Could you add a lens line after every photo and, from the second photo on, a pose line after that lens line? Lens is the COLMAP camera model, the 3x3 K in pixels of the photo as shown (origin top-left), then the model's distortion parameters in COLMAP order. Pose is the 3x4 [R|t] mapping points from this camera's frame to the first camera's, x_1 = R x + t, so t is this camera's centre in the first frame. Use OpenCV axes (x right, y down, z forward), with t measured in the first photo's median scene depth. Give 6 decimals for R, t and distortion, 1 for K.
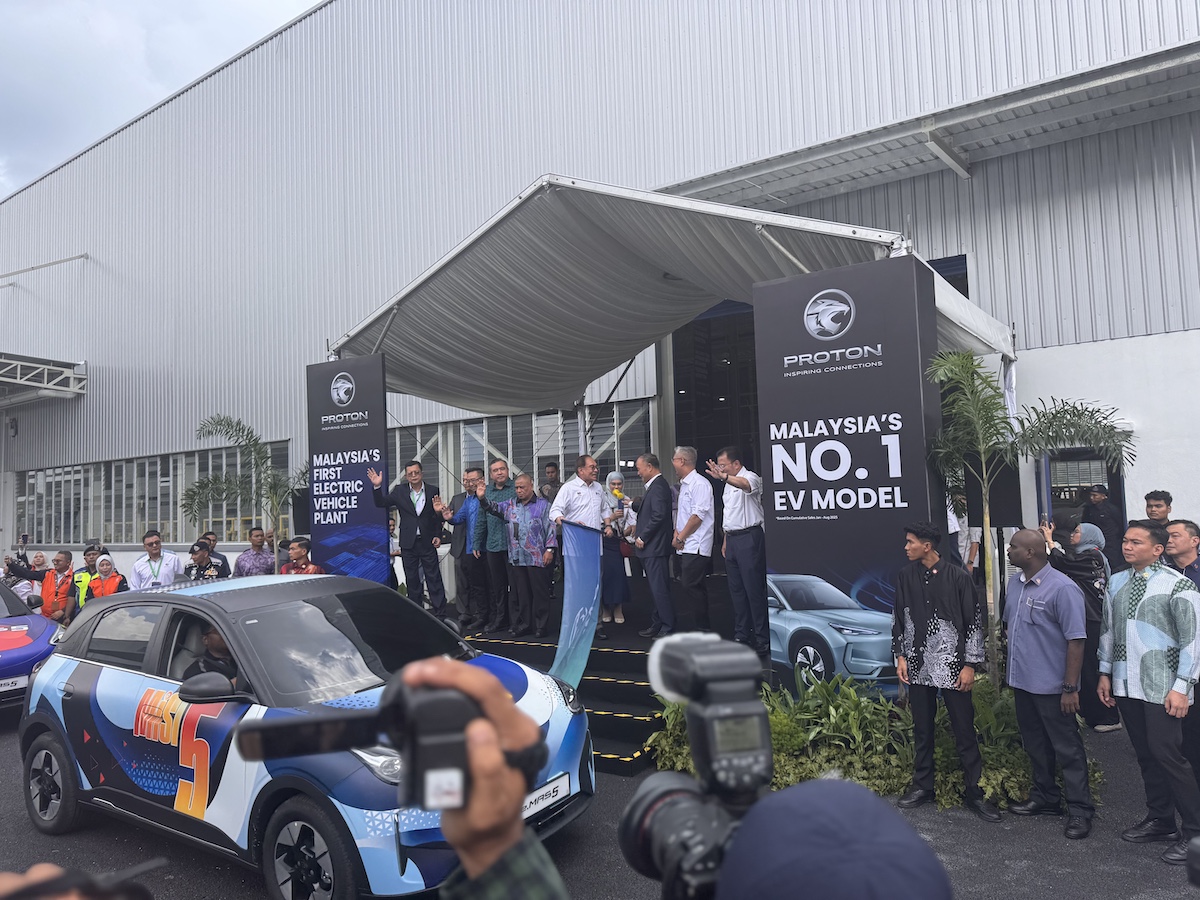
lens RADIAL K [[842.1, 0, 604.6], [0, 842.1, 445.8], [0, 0, 1]] dist [0.047987, -0.037426]
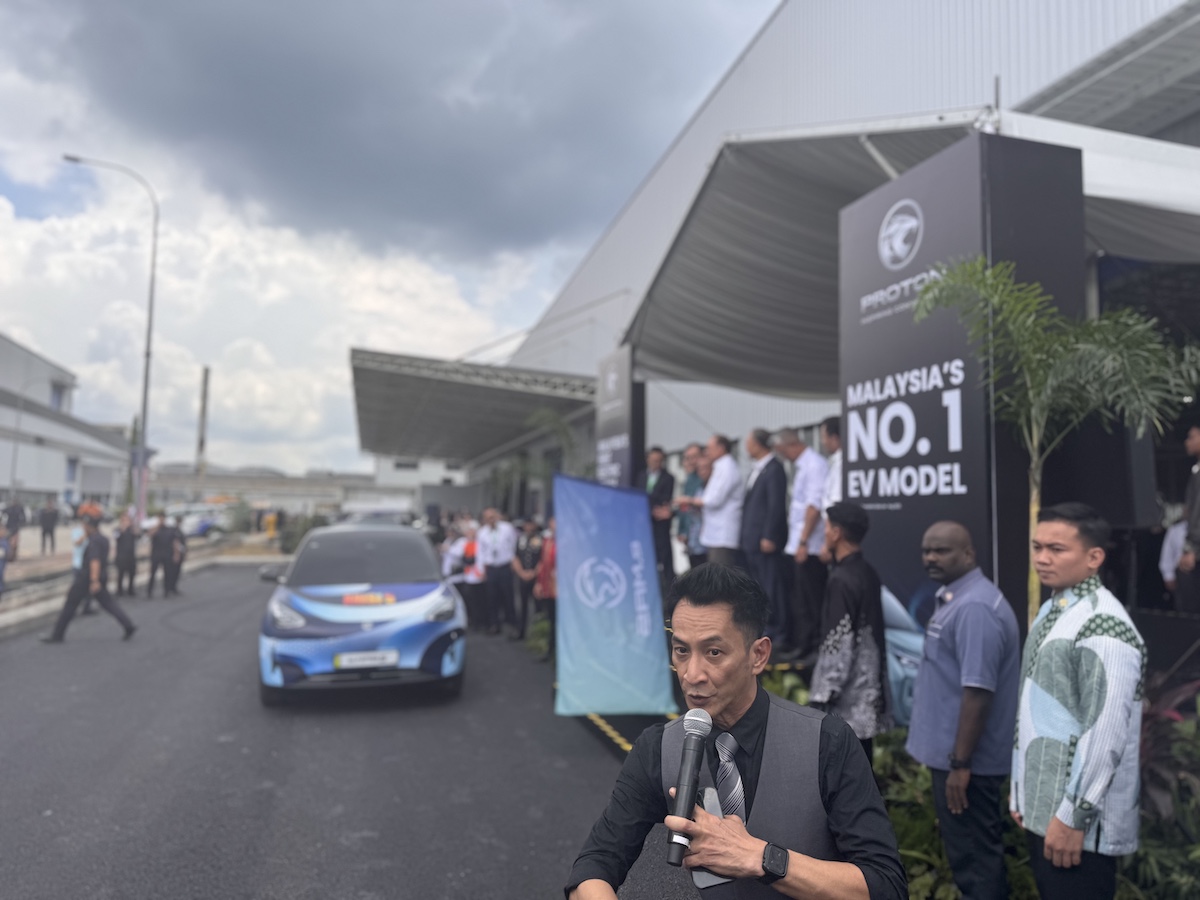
lens RADIAL K [[842.1, 0, 599.4], [0, 842.1, 440.9], [0, 0, 1]] dist [0.047987, -0.037426]
pose [[0.784838, -0.003856, -0.619689, 0.529855], [-0.004509, 0.999919, -0.011933, 0.037592], [0.619684, 0.012160, 0.784757, 0.251123]]
